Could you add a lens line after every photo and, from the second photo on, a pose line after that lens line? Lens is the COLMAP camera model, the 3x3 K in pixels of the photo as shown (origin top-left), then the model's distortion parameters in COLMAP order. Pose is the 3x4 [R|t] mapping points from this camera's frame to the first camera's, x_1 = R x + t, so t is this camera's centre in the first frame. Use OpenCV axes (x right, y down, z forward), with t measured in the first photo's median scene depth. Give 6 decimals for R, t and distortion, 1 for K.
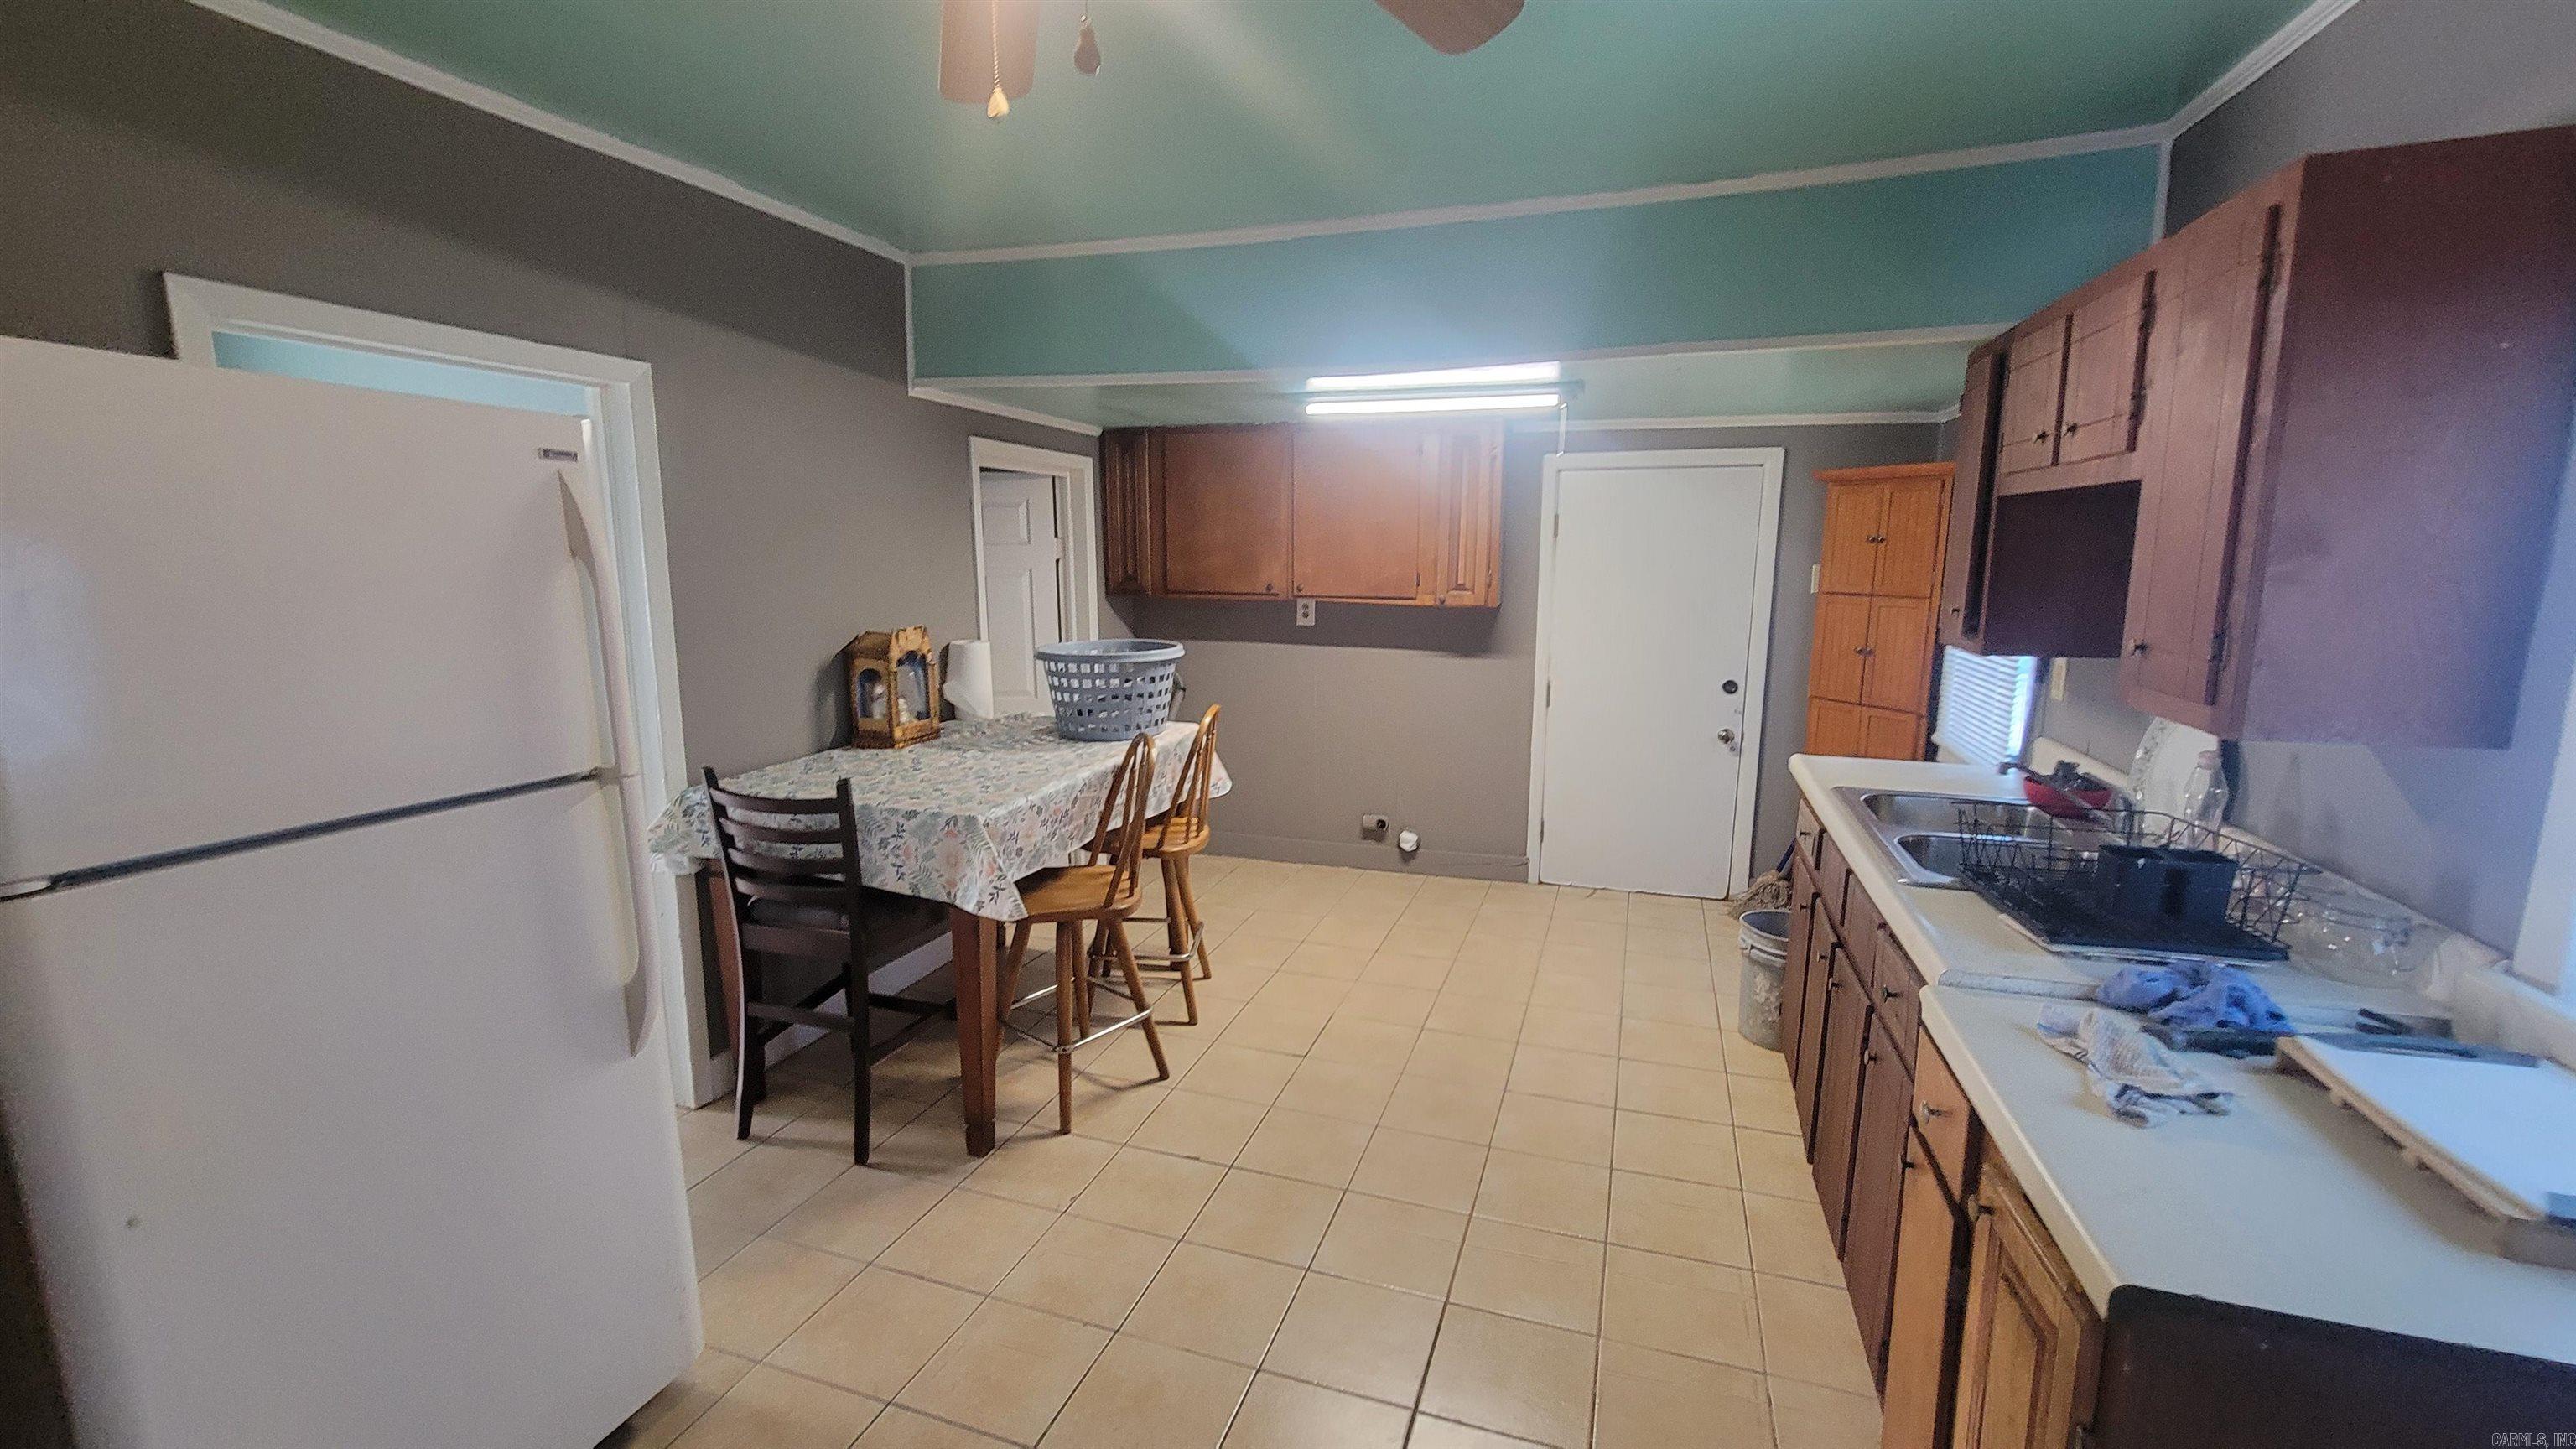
lens RADIAL K [[1048.2, 0, 1289.9], [0, 1048.2, 737.5], [0, 0, 1]] dist [-0.000181, -0.000053]
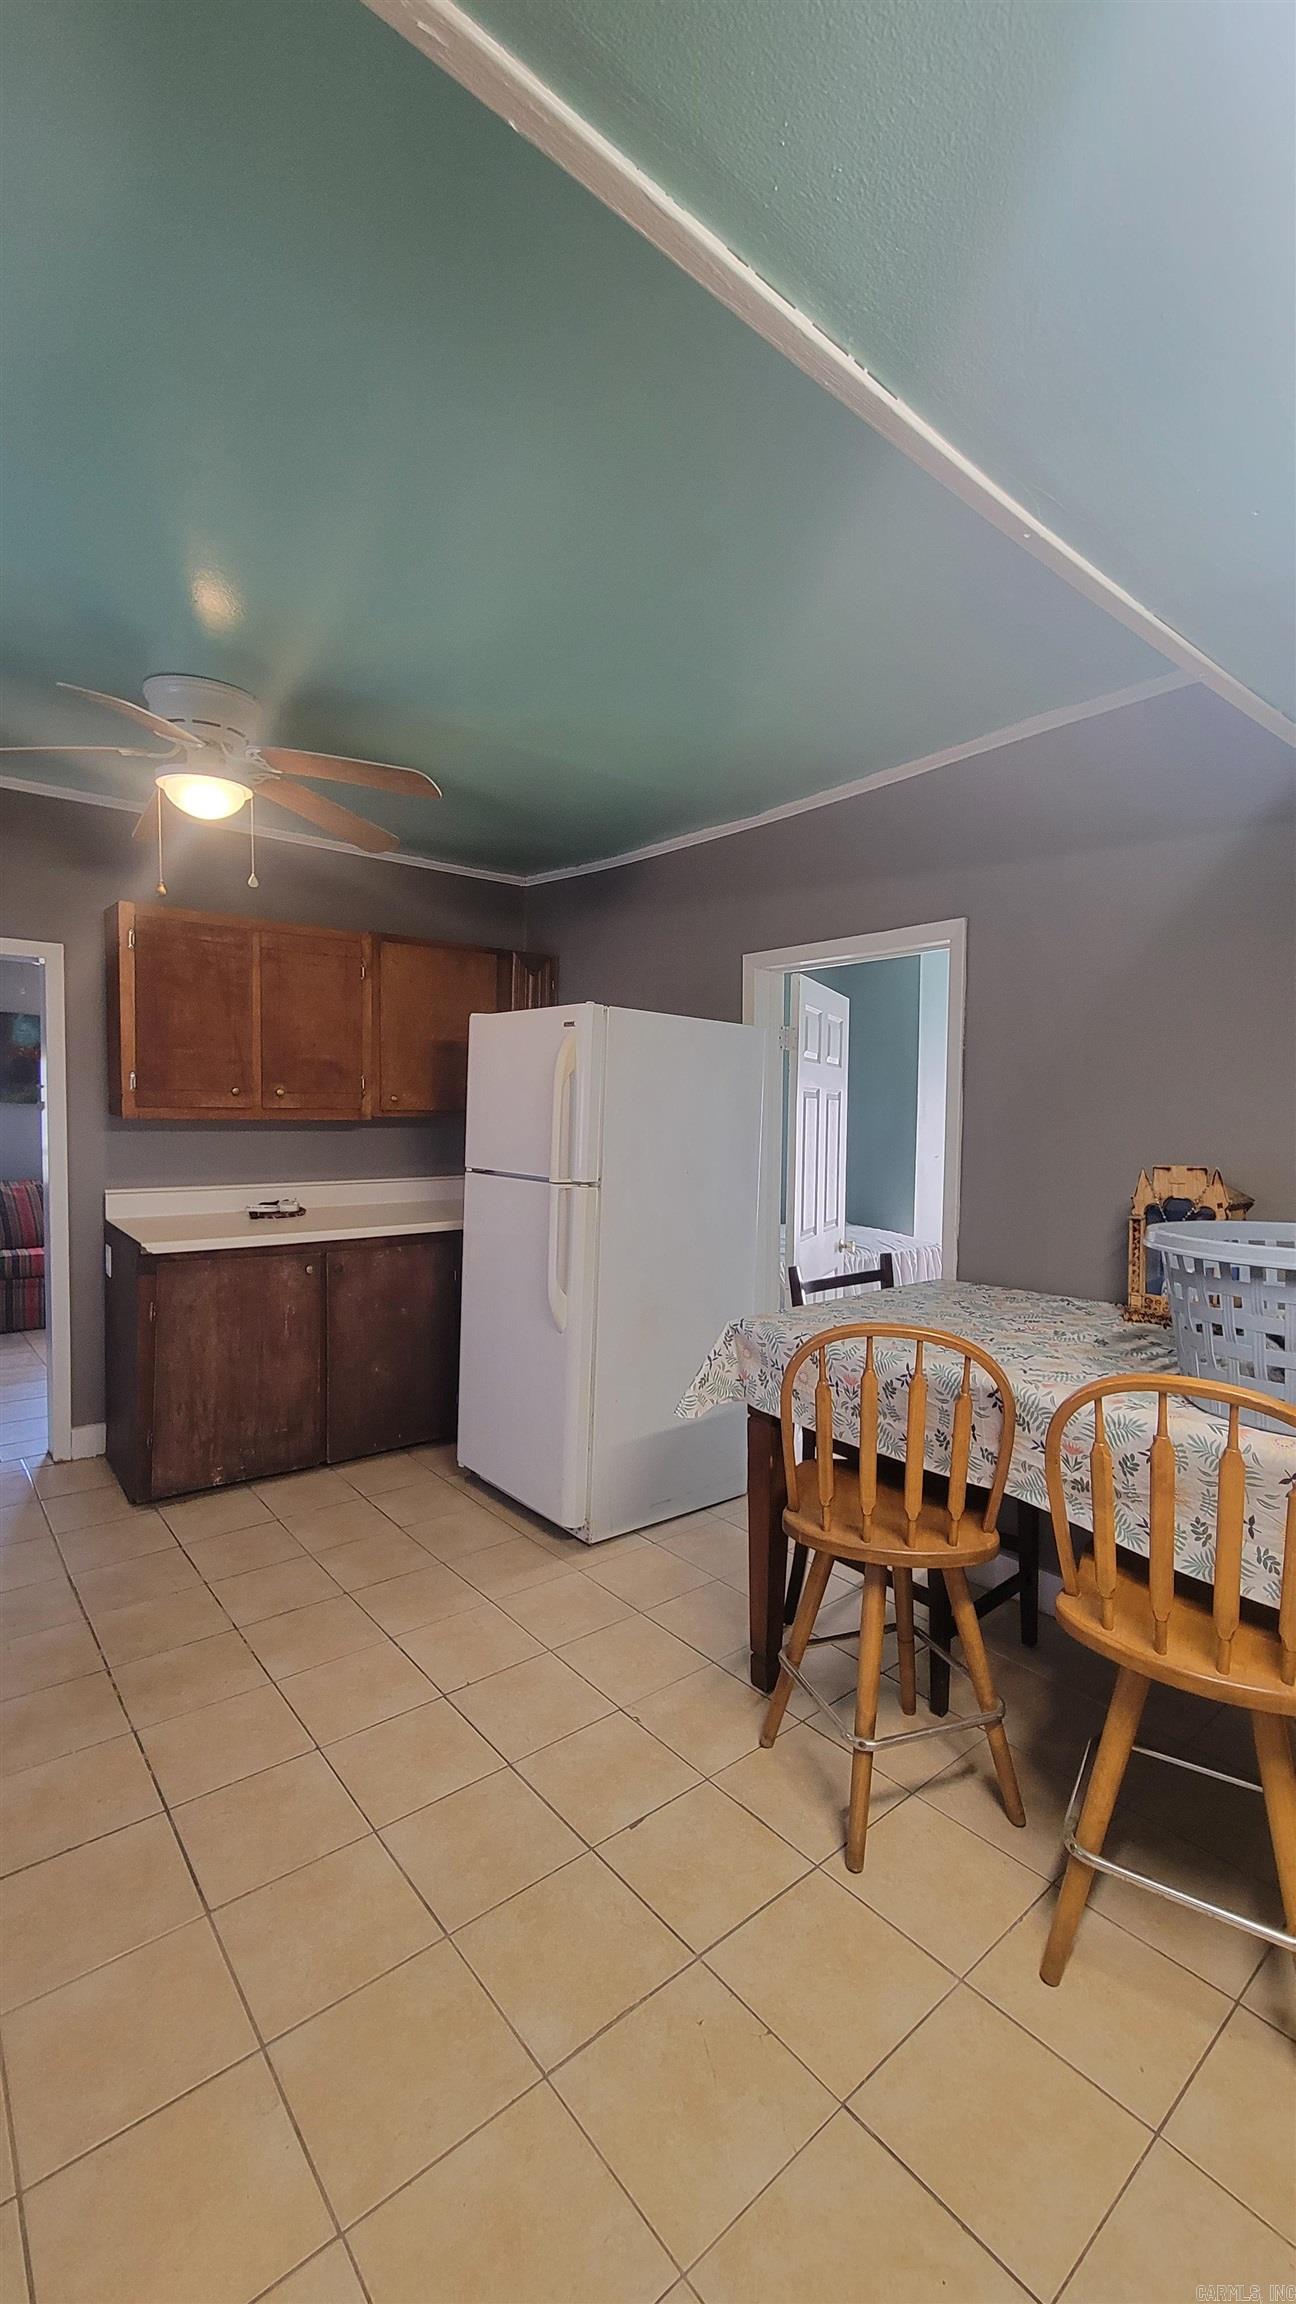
lens RADIAL K [[937.5, 0, 651.8], [0, 937.5, 1134.4], [0, 0, 1]] dist [-0.000181, -0.000053]
pose [[-0.511299, 0.016987, -0.859235, 0.595330], [-0.157346, 0.981054, 0.113027, -0.216977], [0.844876, 0.192988, -0.498939, 1.517681]]
